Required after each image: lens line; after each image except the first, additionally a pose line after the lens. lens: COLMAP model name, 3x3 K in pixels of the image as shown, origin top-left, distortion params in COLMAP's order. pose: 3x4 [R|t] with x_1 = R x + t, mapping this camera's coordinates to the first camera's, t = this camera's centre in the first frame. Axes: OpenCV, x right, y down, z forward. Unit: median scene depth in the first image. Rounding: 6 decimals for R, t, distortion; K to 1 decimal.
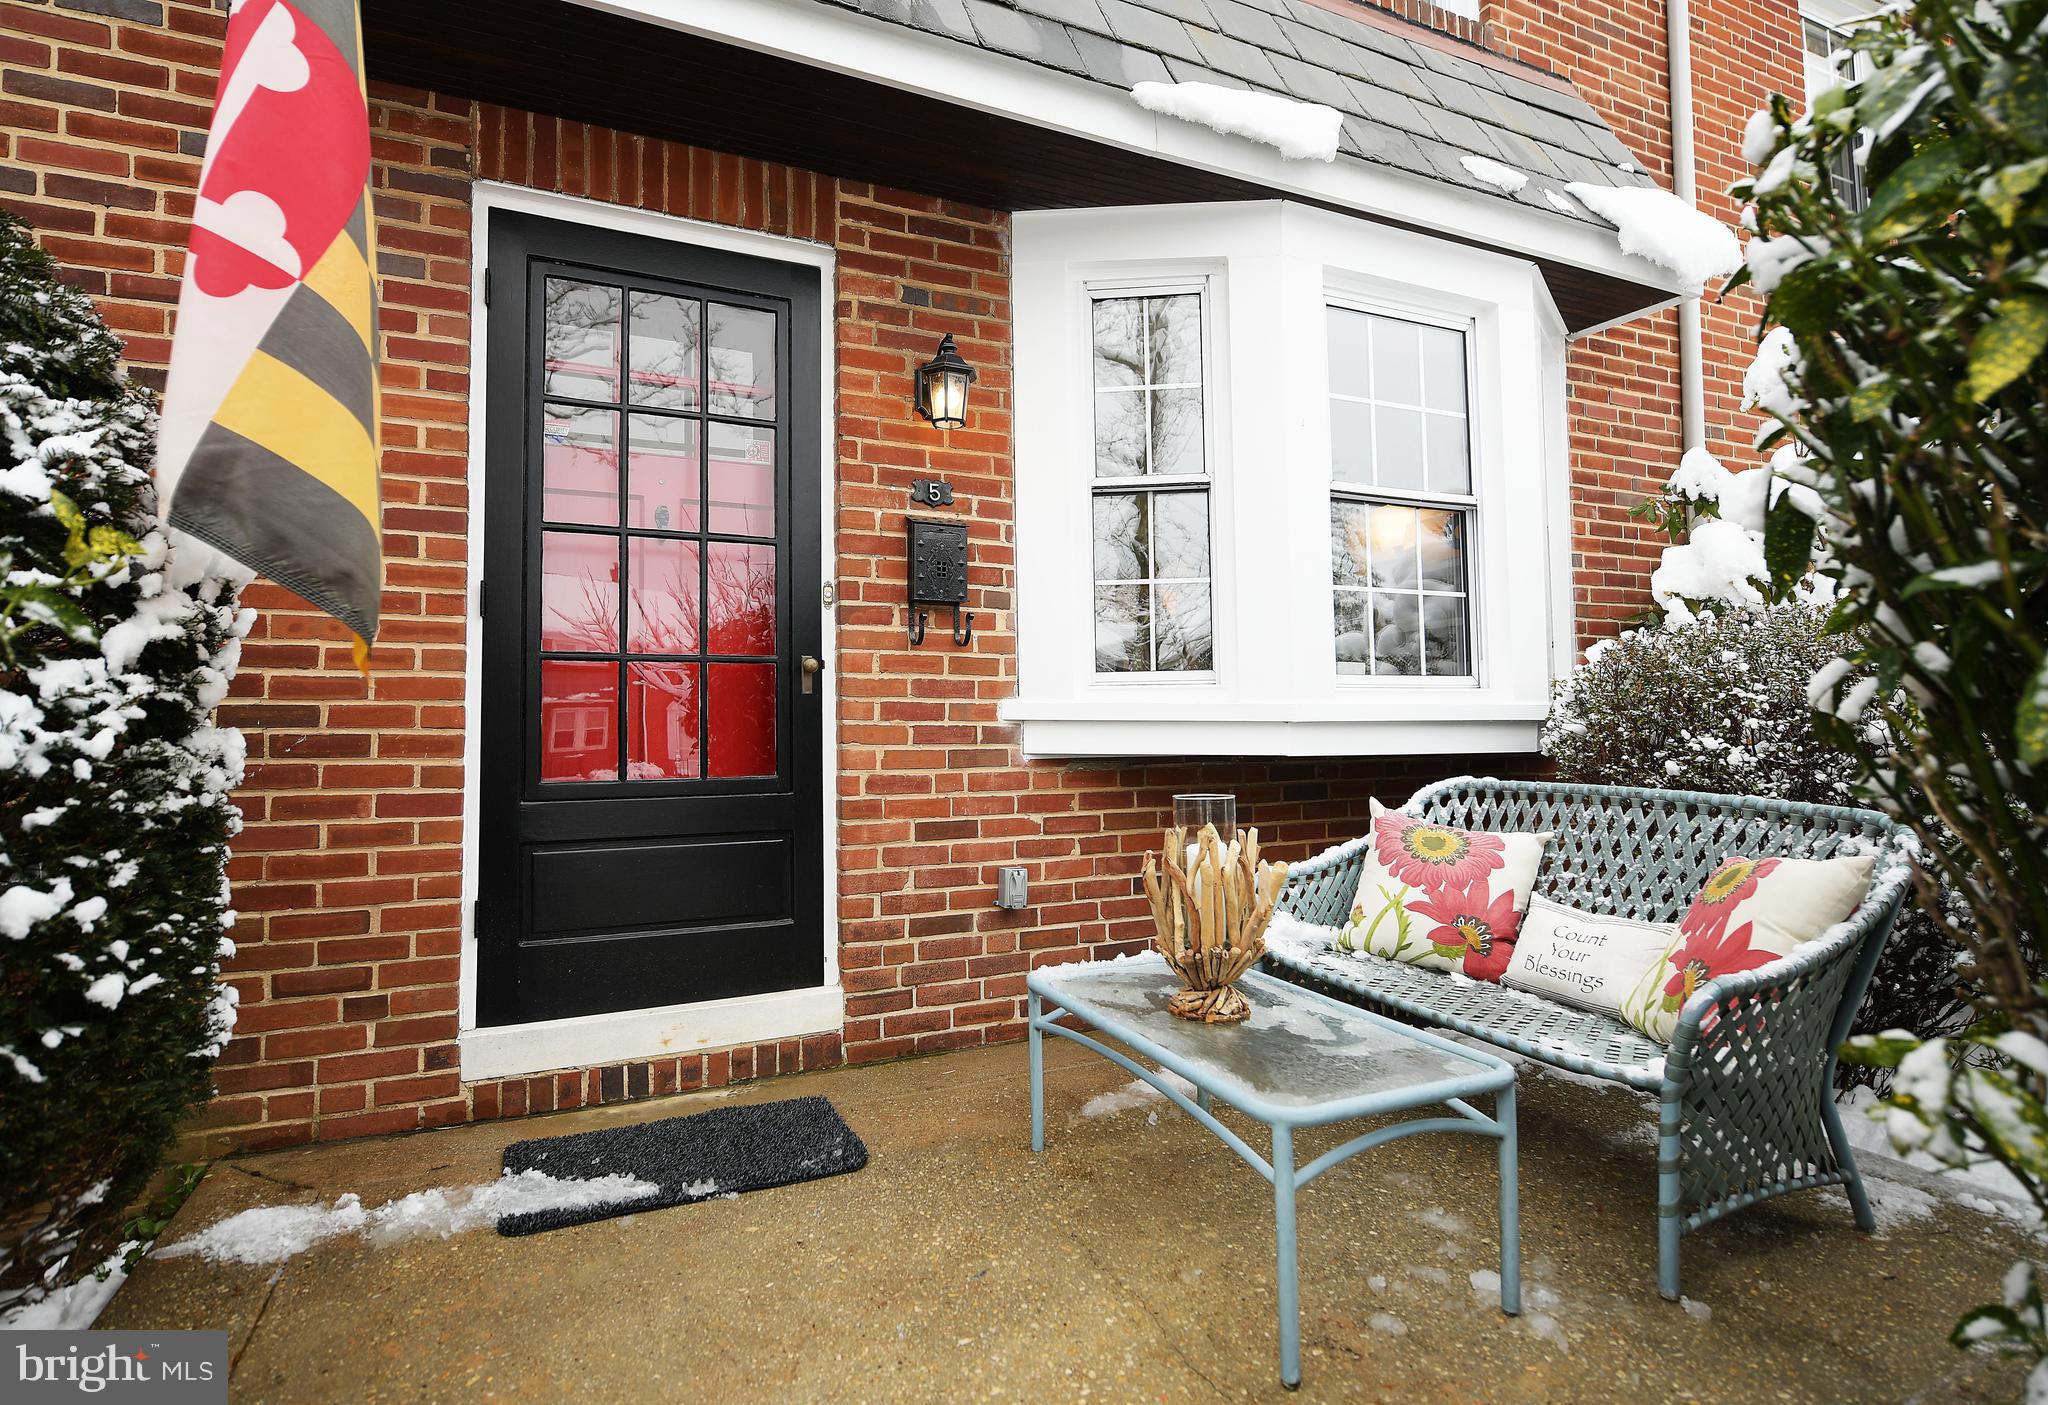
lens RADIAL K [[1041.2, 0, 1014.2], [0, 1041.2, 692.0], [0, 0, 1]] dist [-0.012213, -0.000696]
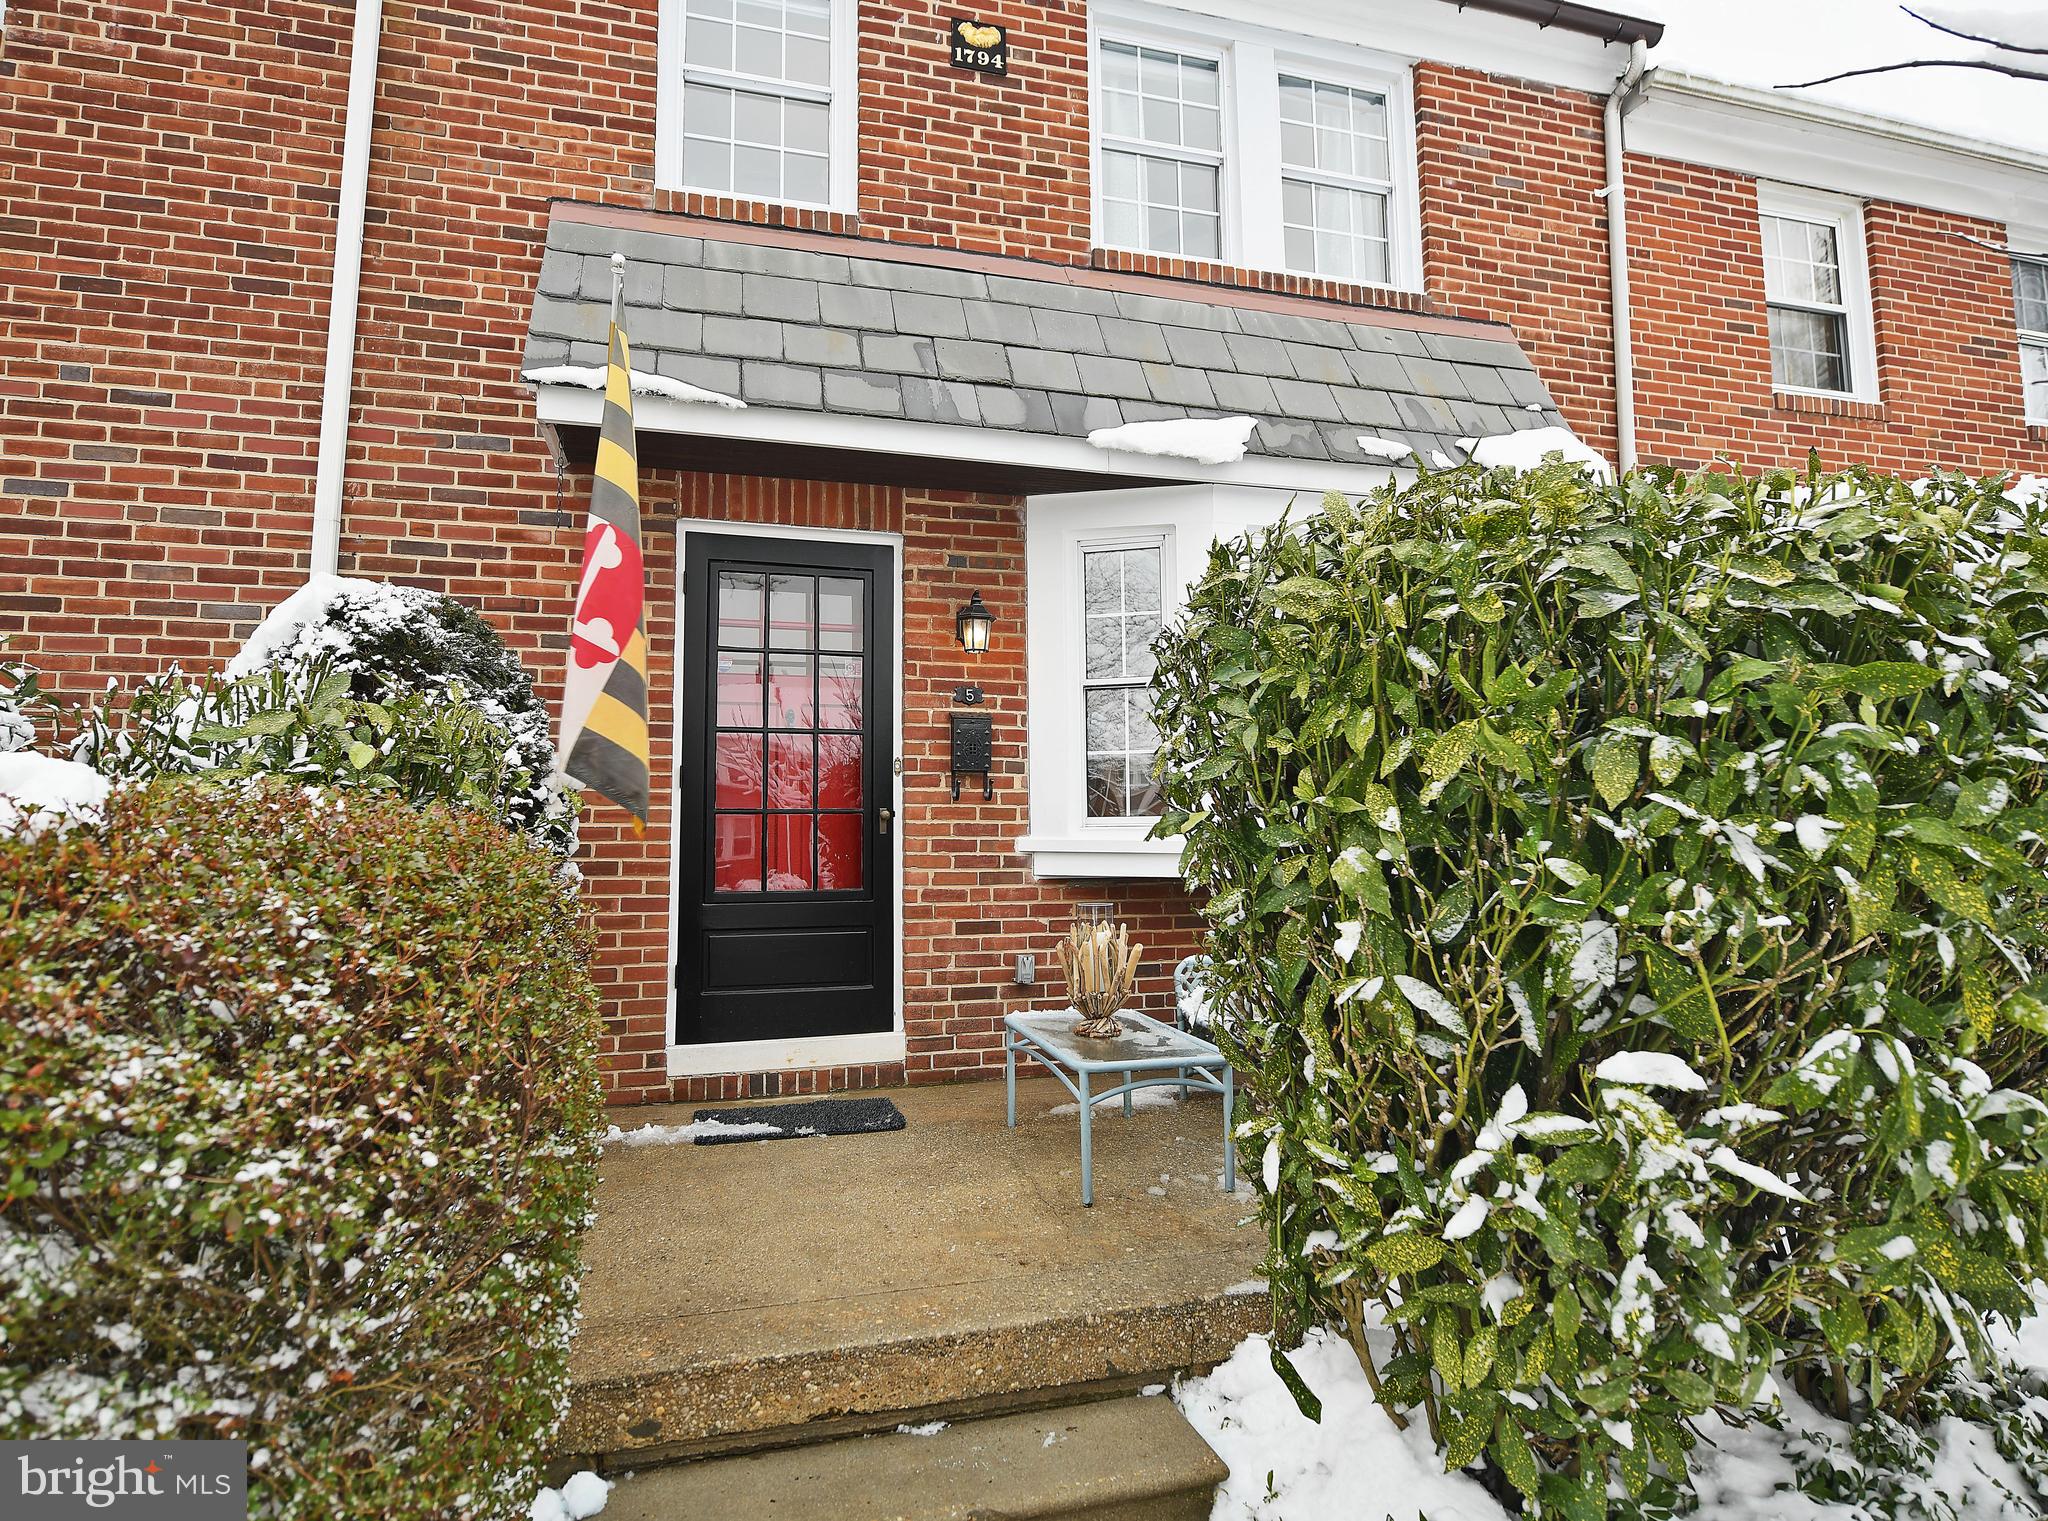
lens RADIAL K [[1173.1, 0, 1027.1], [0, 1173.1, 750.2], [0, 0, 1]] dist [-0.022069, 0.000734]
pose [[0.989396, -0.008078, -0.145017, 0.250550], [0.002589, 0.999274, -0.038004, -0.054075], [0.145219, 0.037225, 0.988699, -0.637787]]
